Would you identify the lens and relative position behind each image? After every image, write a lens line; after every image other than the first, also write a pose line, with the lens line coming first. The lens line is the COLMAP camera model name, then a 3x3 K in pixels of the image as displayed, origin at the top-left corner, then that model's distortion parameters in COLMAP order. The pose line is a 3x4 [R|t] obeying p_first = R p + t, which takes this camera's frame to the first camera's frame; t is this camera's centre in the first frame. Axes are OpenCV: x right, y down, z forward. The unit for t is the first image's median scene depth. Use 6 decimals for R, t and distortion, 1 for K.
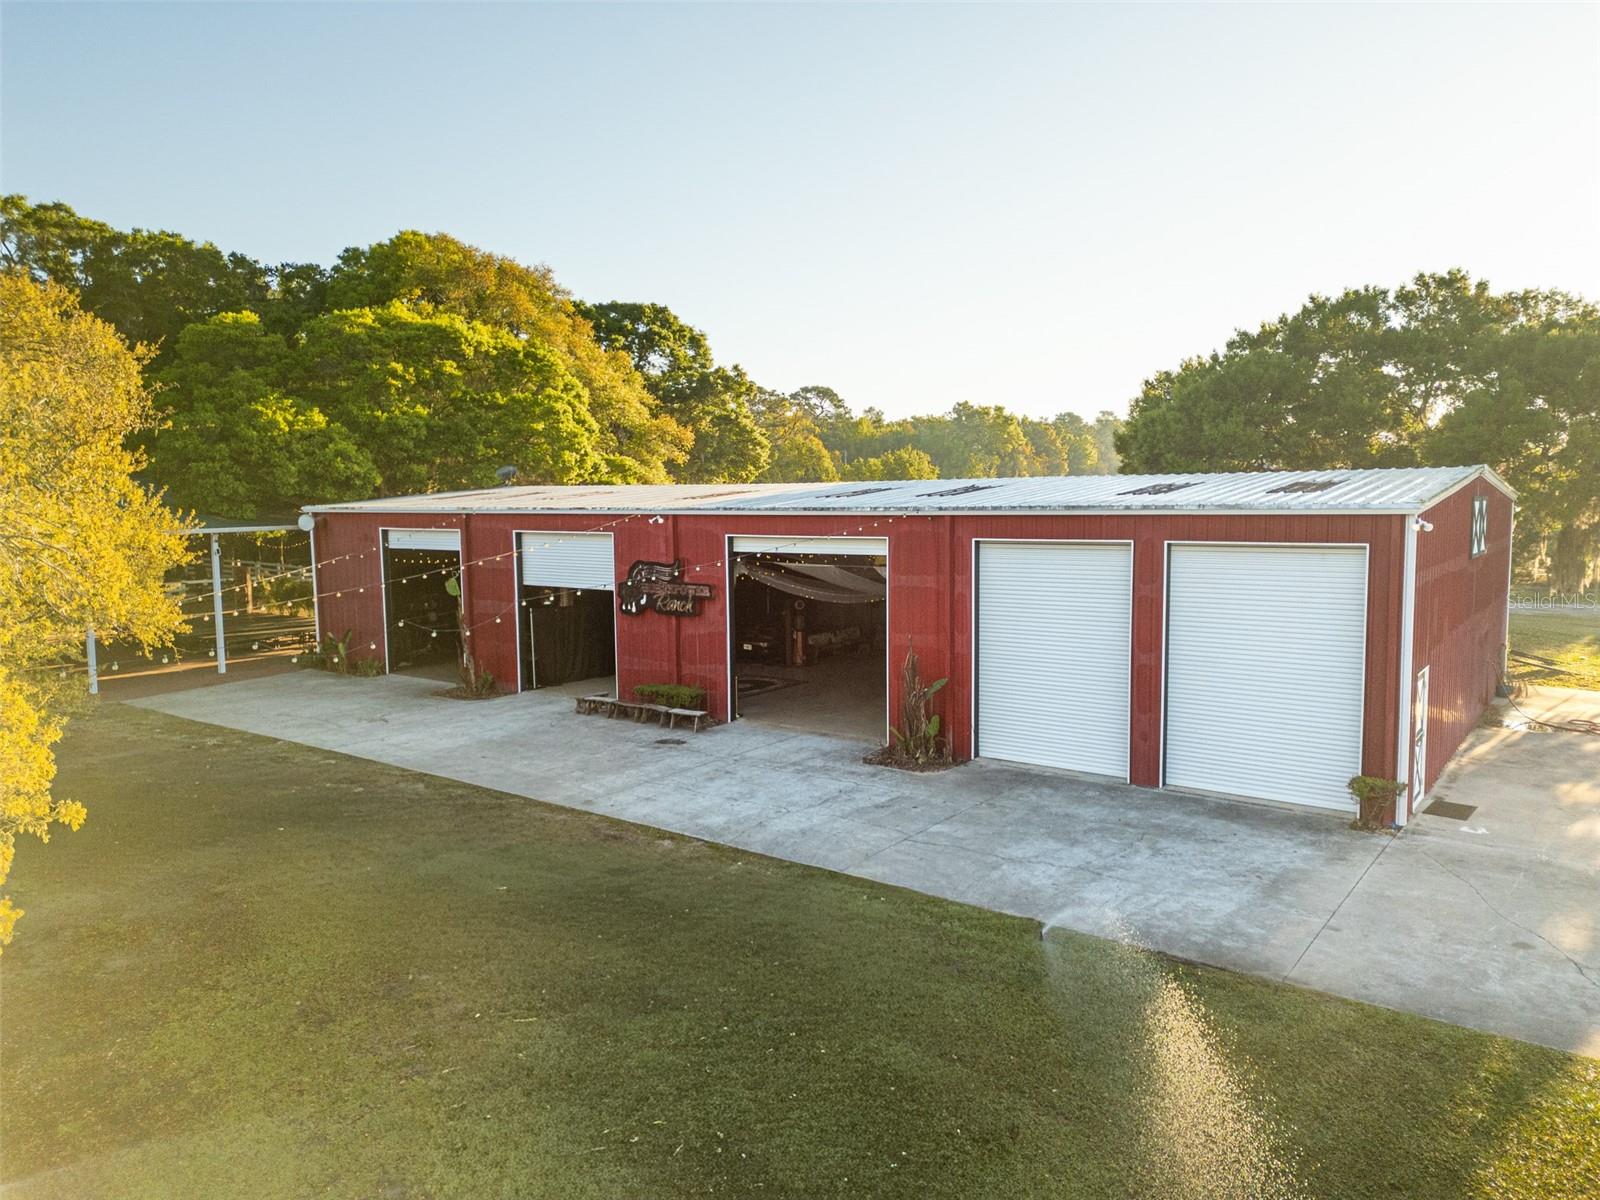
lens RADIAL K [[1099.3, 0, 800.7], [0, 1099.3, 605.9], [0, 0, 1]] dist [0.030178, -0.012170]
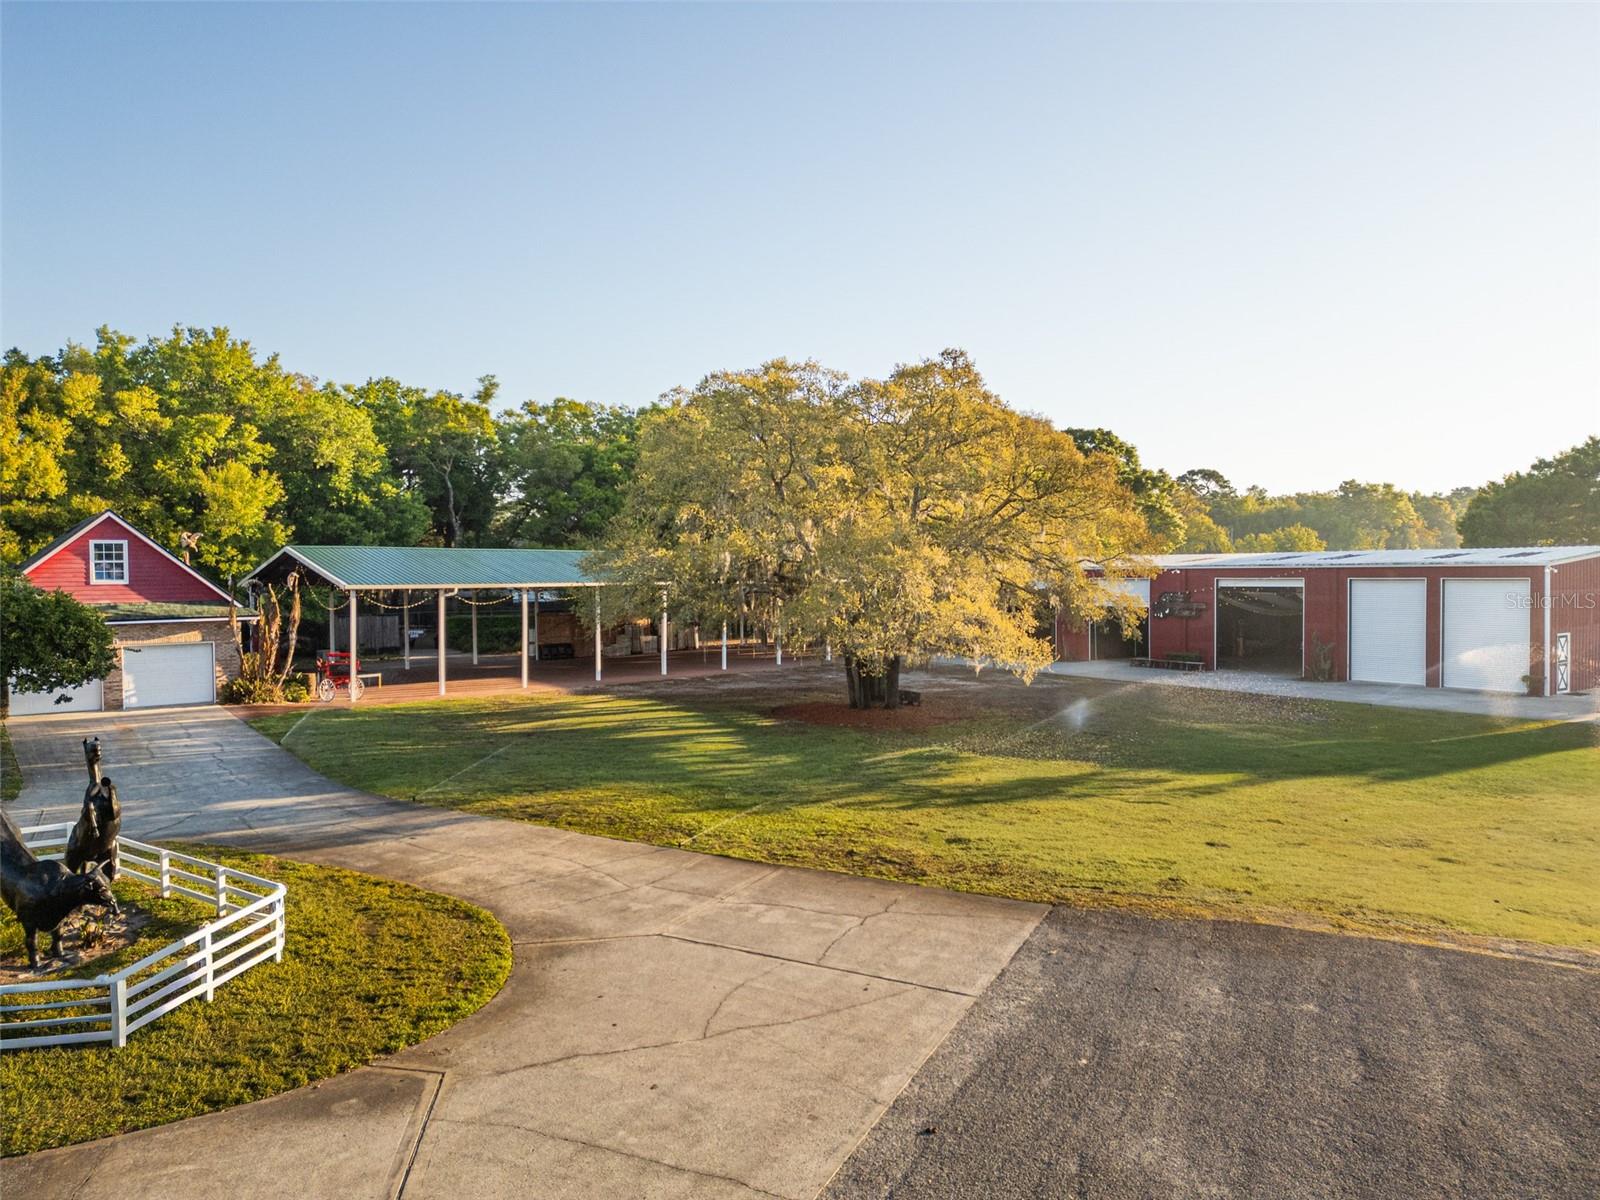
lens RADIAL K [[1099.3, 0, 787.4], [0, 1099.3, 586.6], [0, 0, 1]] dist [0.030178, -0.012170]
pose [[0.947077, 0.007932, -0.320907, -0.056960], [-0.034729, 0.996359, -0.077869, 0.048913], [0.319121, 0.084893, 0.943904, -0.424246]]
